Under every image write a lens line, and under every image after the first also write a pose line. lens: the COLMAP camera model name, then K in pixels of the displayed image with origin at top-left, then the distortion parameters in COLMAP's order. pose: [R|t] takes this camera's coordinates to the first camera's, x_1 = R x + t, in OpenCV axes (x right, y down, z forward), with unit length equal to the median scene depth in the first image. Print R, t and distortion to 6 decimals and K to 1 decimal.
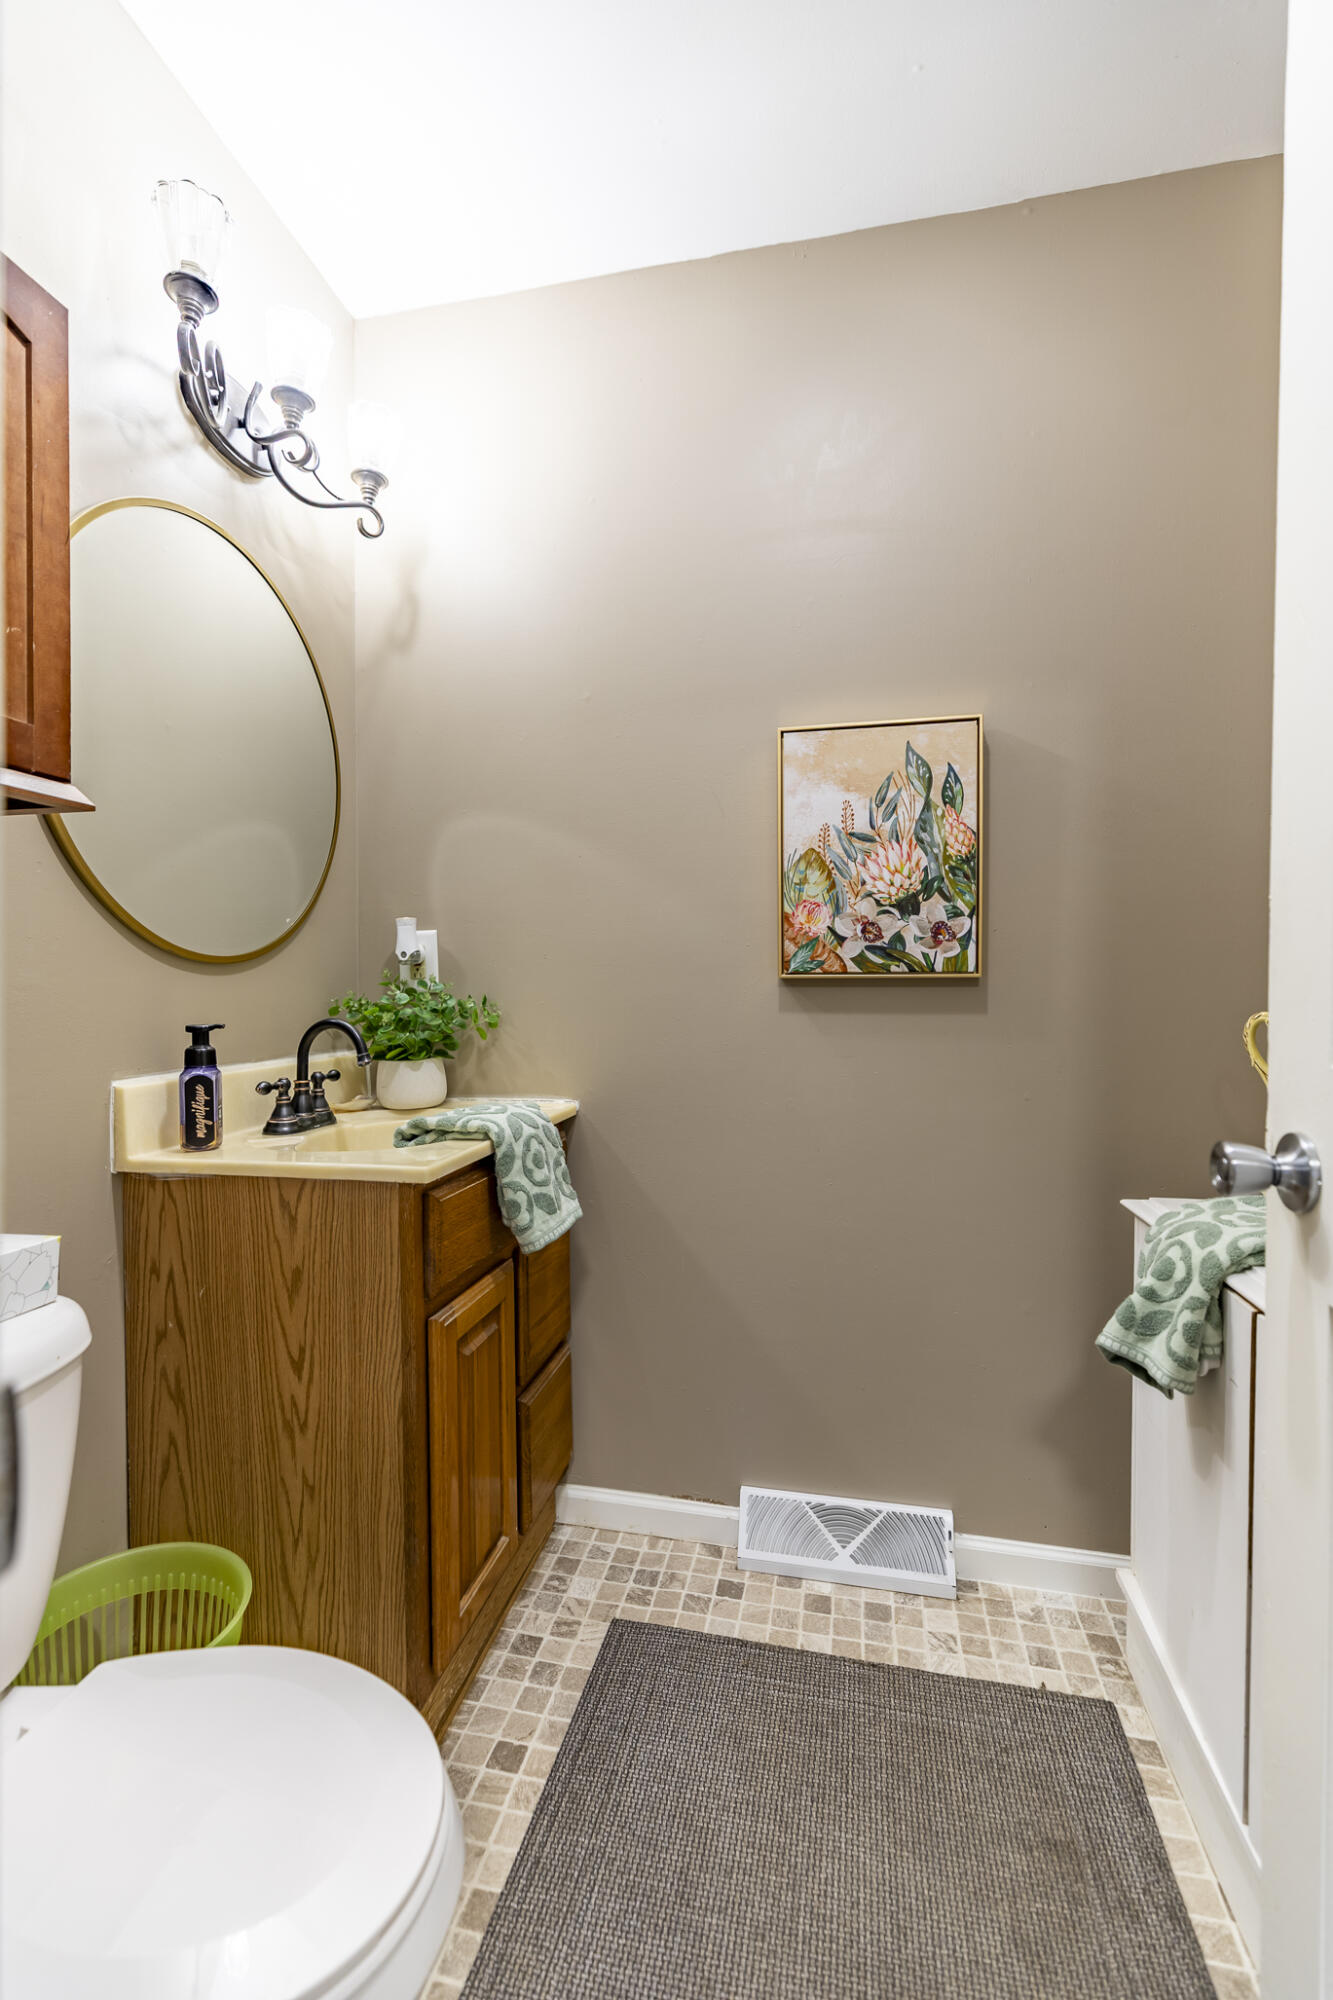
lens RADIAL K [[881.8, 0, 650.7], [0, 881.8, 998.1], [0, 0, 1]] dist [0.001021, -0.000154]
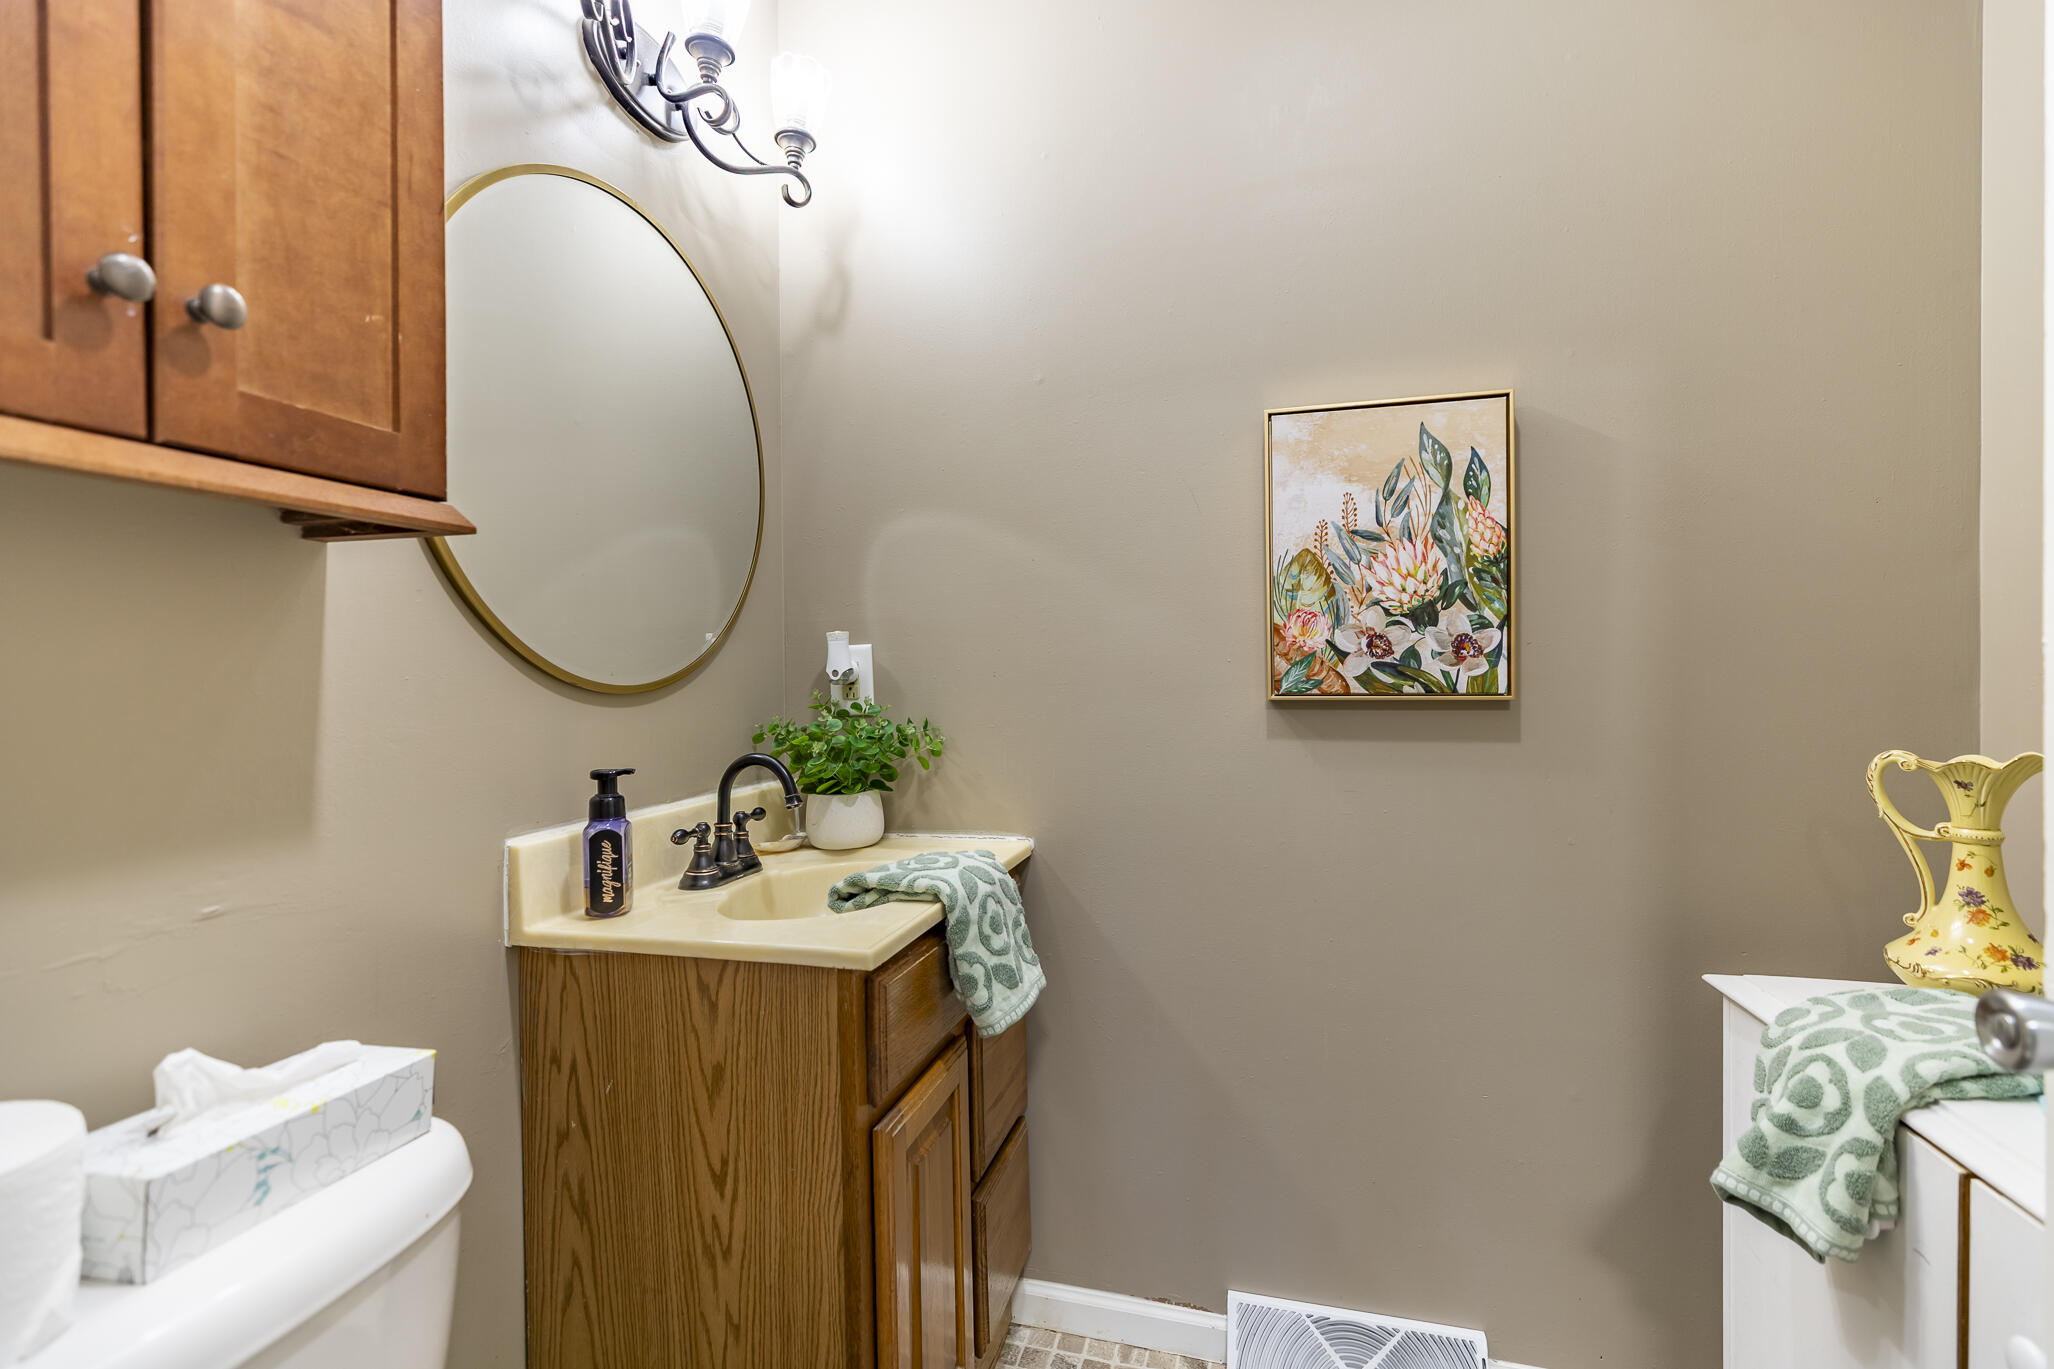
lens RADIAL K [[905.6, 0, 1032.2], [0, 905.6, 672.8], [0, 0, 1]] dist [0.001021, -0.000154]
pose [[0.998819, -0.008518, -0.047841, -0.046770], [0.008033, 0.999914, -0.010319, -0.047045], [0.047925, 0.009922, 0.998802, 0.120453]]
